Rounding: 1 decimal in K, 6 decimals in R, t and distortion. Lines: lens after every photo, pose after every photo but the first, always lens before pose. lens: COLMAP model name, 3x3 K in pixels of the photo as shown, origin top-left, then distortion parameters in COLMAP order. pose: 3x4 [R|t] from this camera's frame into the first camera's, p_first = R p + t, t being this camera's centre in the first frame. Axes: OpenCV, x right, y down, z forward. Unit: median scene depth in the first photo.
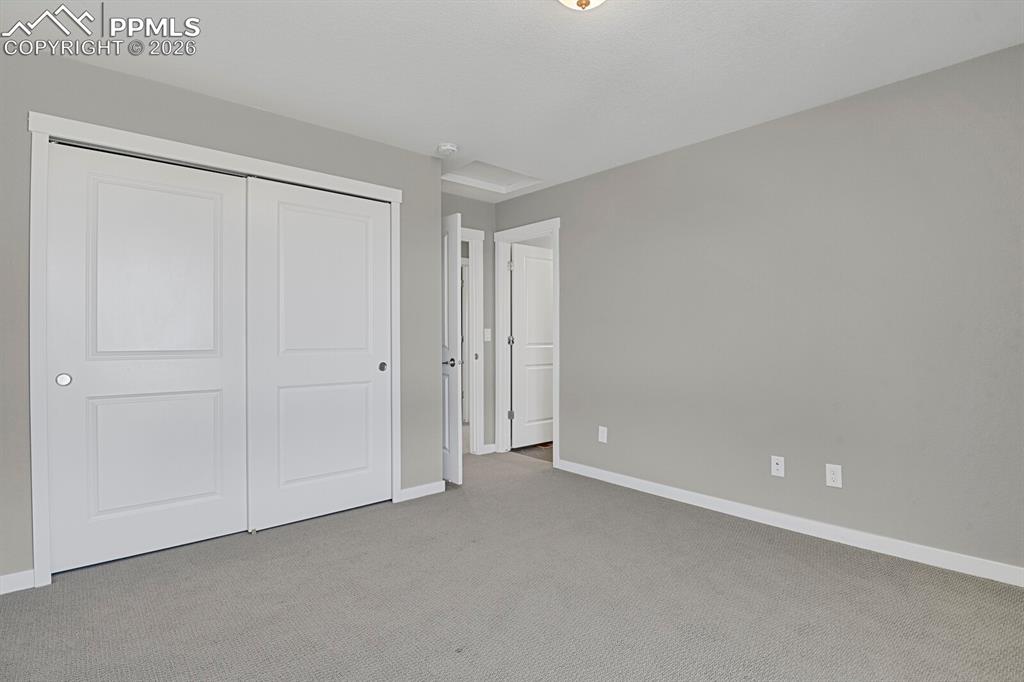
lens RADIAL K [[499.7, 0, 518.1], [0, 499.7, 335.6], [0, 0, 1]] dist [-0.022352, -0.005282]
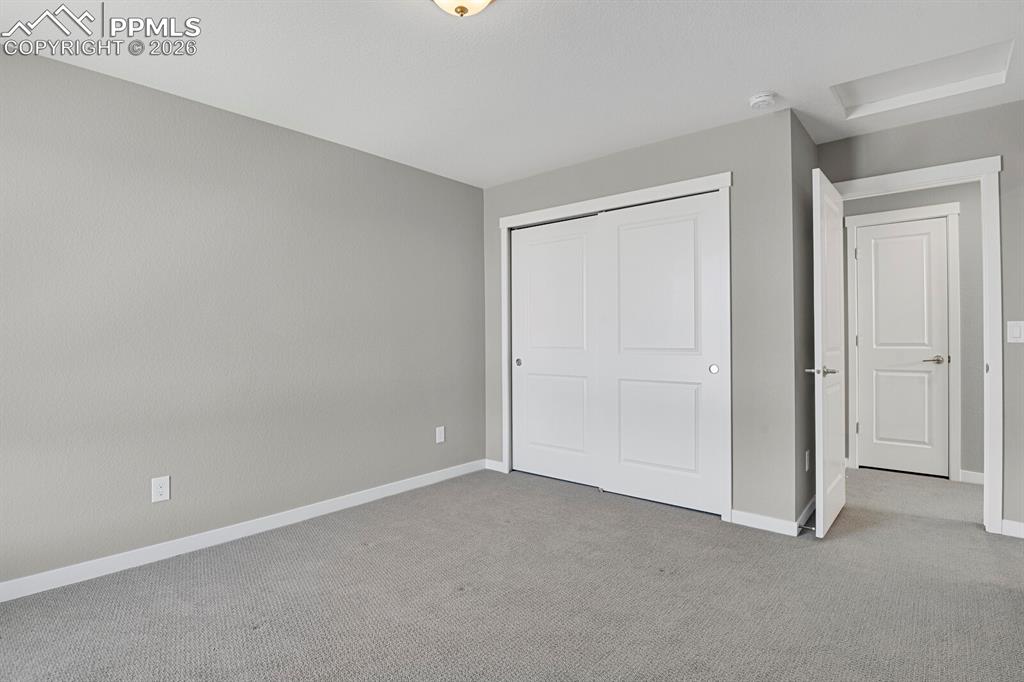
lens RADIAL K [[499.7, 0, 518.1], [0, 499.7, 335.6], [0, 0, 1]] dist [-0.022352, -0.005282]
pose [[0.149197, -0.007988, -0.988775, 0.673376], [0.006216, 0.999955, -0.007140, 0.005414], [0.988788, -0.005081, 0.149240, 0.571560]]
